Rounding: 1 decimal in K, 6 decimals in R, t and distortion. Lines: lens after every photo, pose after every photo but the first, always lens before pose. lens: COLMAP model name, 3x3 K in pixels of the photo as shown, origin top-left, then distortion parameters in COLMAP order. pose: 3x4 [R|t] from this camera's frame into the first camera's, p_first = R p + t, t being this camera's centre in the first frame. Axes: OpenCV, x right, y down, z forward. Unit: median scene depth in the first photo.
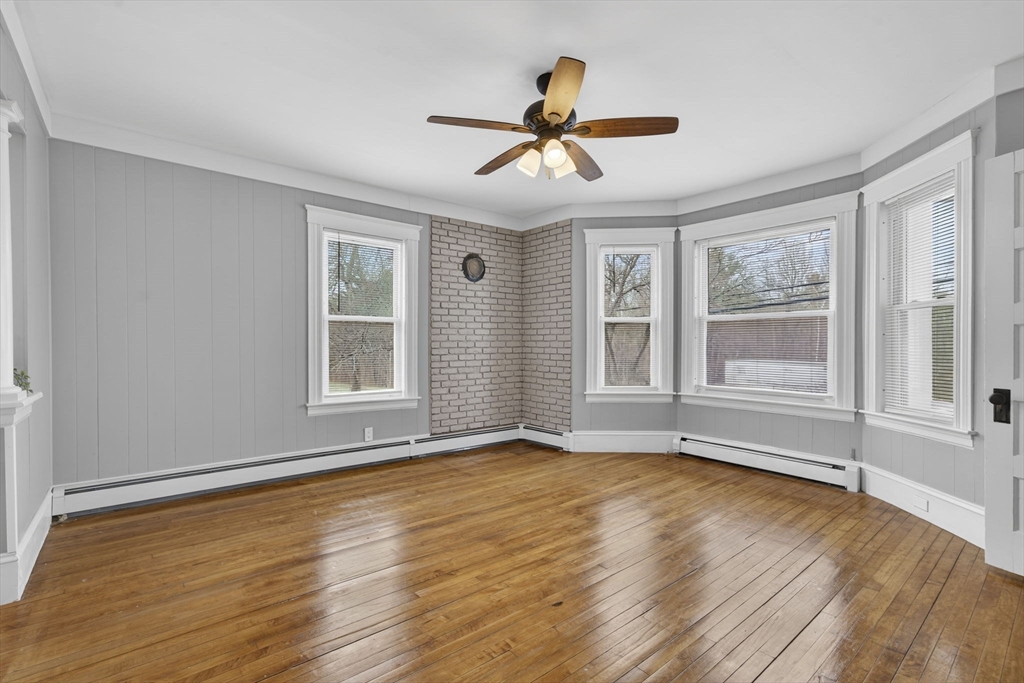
lens RADIAL K [[467.6, 0, 517.1], [0, 467.6, 349.0], [0, 0, 1]] dist [-0.023616, 0.000063]
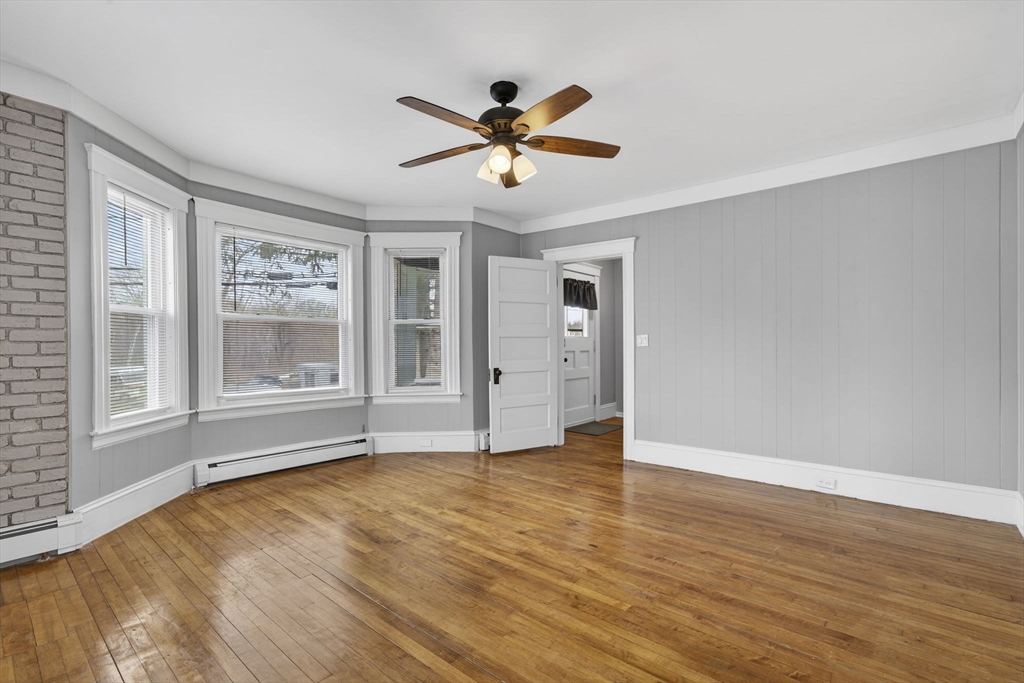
lens RADIAL K [[458.9, 0, 495.6], [0, 458.9, 346.0], [0, 0, 1]] dist [-0.000187, 0.000831]
pose [[-0.147757, 0.000911, 0.989023, -0.684140], [0.012406, 0.999923, 0.000932, -0.009570], [-0.988946, 0.012408, -0.147757, 0.866104]]
